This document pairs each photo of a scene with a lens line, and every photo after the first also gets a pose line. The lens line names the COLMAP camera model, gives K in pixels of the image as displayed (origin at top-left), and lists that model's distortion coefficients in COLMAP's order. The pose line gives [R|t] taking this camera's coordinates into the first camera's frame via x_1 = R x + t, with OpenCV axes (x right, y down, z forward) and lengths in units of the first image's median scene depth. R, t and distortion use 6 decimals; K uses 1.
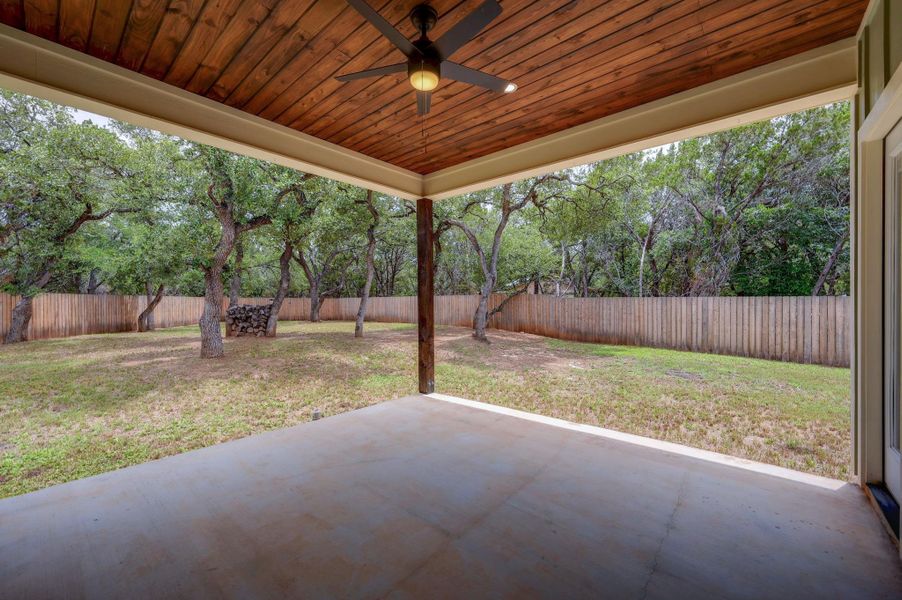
lens RADIAL K [[352.5, 0, 451.0], [0, 352.5, 300.0], [0, 0, 1]] dist [0.000012, -0.000010]
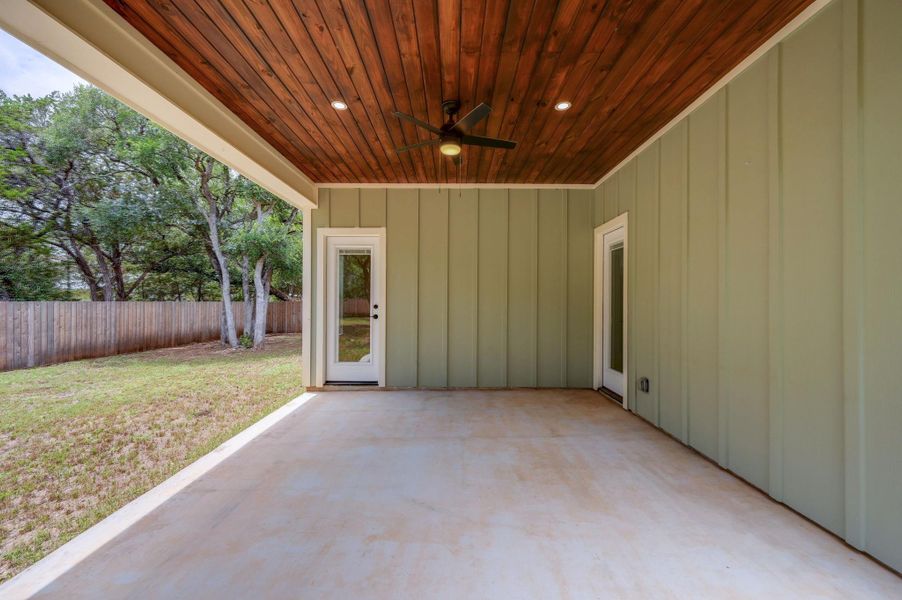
lens RADIAL K [[356.8, 0, 450.6], [0, 356.8, 303.7], [0, 0, 1]] dist [-0.001068, 0.000257]
pose [[-0.648938, 0.000767, 0.760841, -0.488632], [0.001890, 0.999998, 0.000604, -0.001459], [-0.760839, 0.001830, -0.648939, 0.816498]]
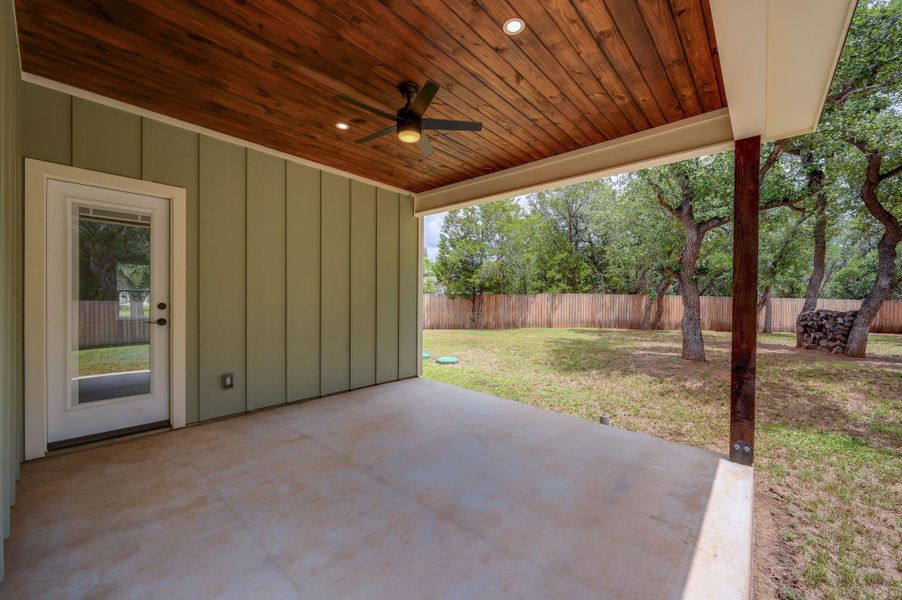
lens RADIAL K [[352.5, 0, 451.0], [0, 352.5, 300.0], [0, 0, 1]] dist [0.000012, -0.000010]
pose [[-0.009411, 0.007507, -0.999928, 0.527301], [-0.012290, 0.999895, 0.007623, -0.010269], [0.999880, 0.012361, -0.009318, 0.499508]]
